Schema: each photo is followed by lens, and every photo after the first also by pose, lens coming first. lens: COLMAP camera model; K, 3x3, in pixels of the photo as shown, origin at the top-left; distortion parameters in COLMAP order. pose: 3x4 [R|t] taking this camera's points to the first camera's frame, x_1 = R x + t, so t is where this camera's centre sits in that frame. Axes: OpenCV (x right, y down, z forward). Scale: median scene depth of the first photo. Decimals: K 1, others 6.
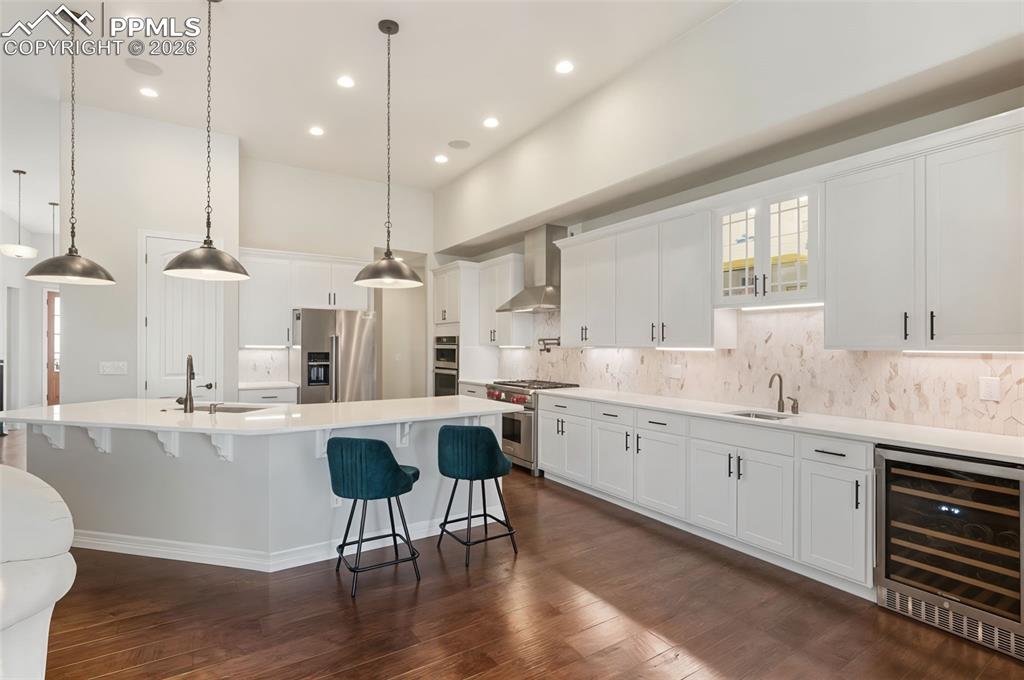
lens RADIAL K [[486.4, 0, 513.0], [0, 486.4, 345.5], [0, 0, 1]] dist [-0.002256, -0.000466]
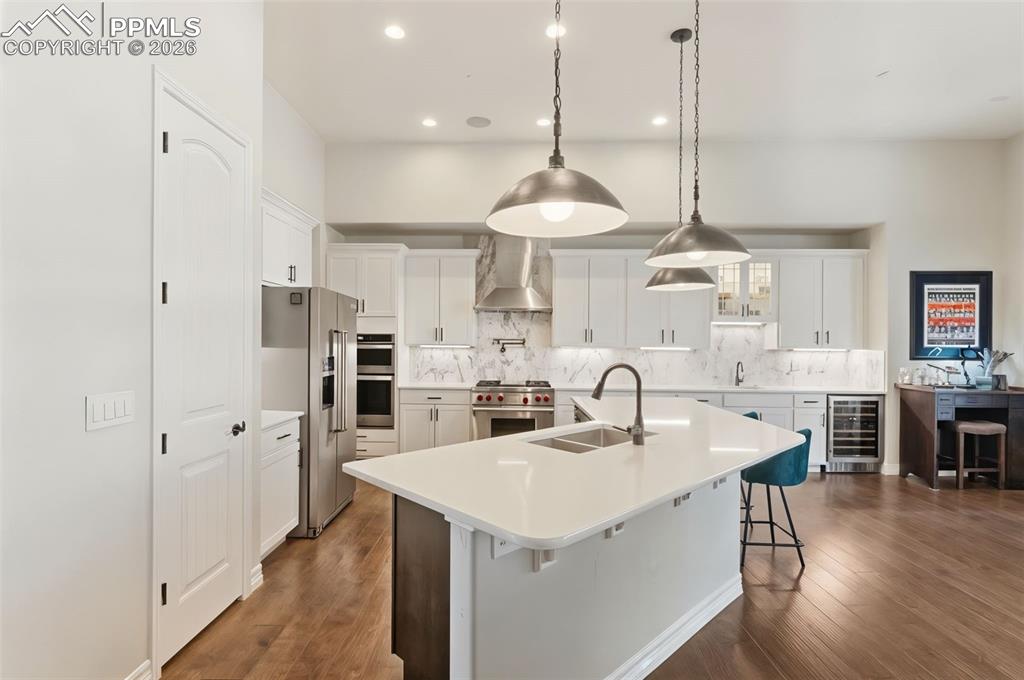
lens RADIAL K [[486.4, 0, 508.7], [0, 486.4, 339.2], [0, 0, 1]] dist [-0.002256, -0.000466]
pose [[0.567306, -0.007571, 0.823472, -0.791365], [-0.004846, 0.999910, 0.012532, -0.024852], [-0.823493, -0.011100, 0.567219, 0.426888]]
